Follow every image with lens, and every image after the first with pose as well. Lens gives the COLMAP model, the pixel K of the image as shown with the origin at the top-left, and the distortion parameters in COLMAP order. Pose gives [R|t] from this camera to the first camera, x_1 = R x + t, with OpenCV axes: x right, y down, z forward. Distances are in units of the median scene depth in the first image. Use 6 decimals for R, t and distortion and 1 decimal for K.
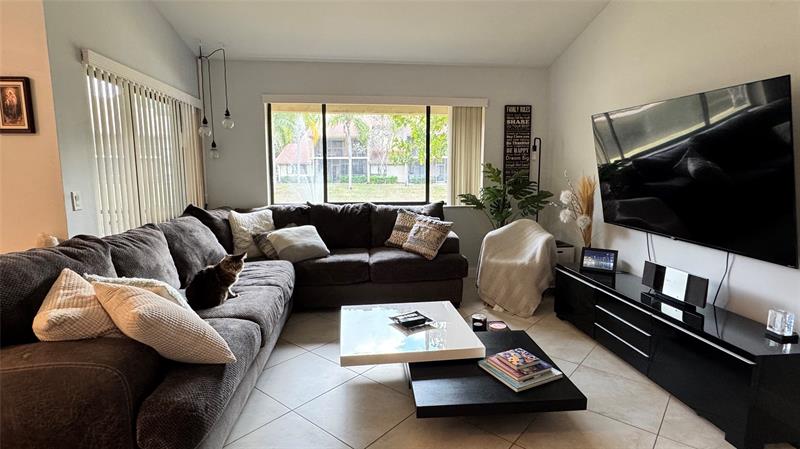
lens RADIAL K [[409.3, 0, 393.2], [0, 409.3, 225.7], [0, 0, 1]] dist [-0.002971, -0.000613]
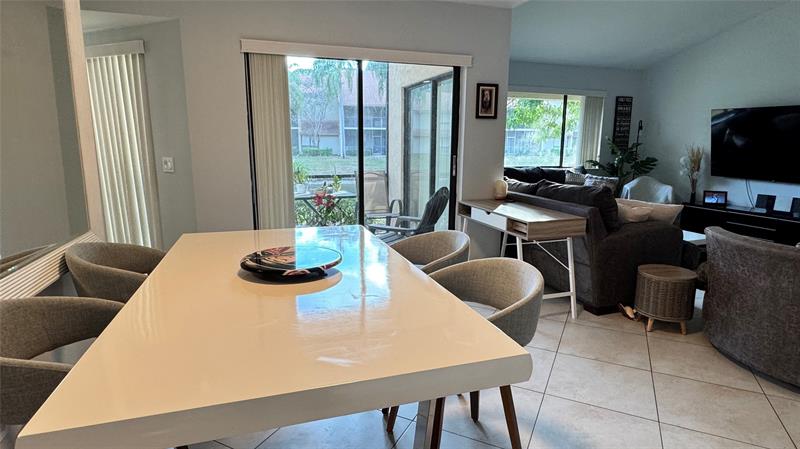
lens RADIAL K [[433.3, 0, 398.3], [0, 433.3, 225.3], [0, 0, 1]] dist [0.000894, -0.001992]
pose [[0.974216, -0.035972, 0.222731, -0.874083], [0.023604, 0.998041, 0.057945, 0.047459], [-0.224379, -0.051194, 0.973156, -0.328552]]
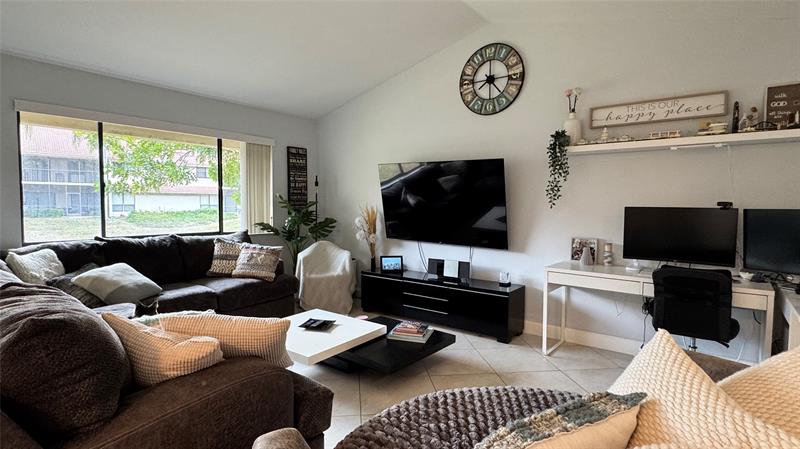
lens RADIAL K [[409.3, 0, 400.7], [0, 409.3, 226.8], [0, 0, 1]] dist [-0.002971, -0.000613]
pose [[0.684248, -0.035065, 0.728406, -0.397484], [0.088492, 0.995455, -0.035206, 0.005561], [-0.723860, 0.088548, 0.684241, -0.016995]]
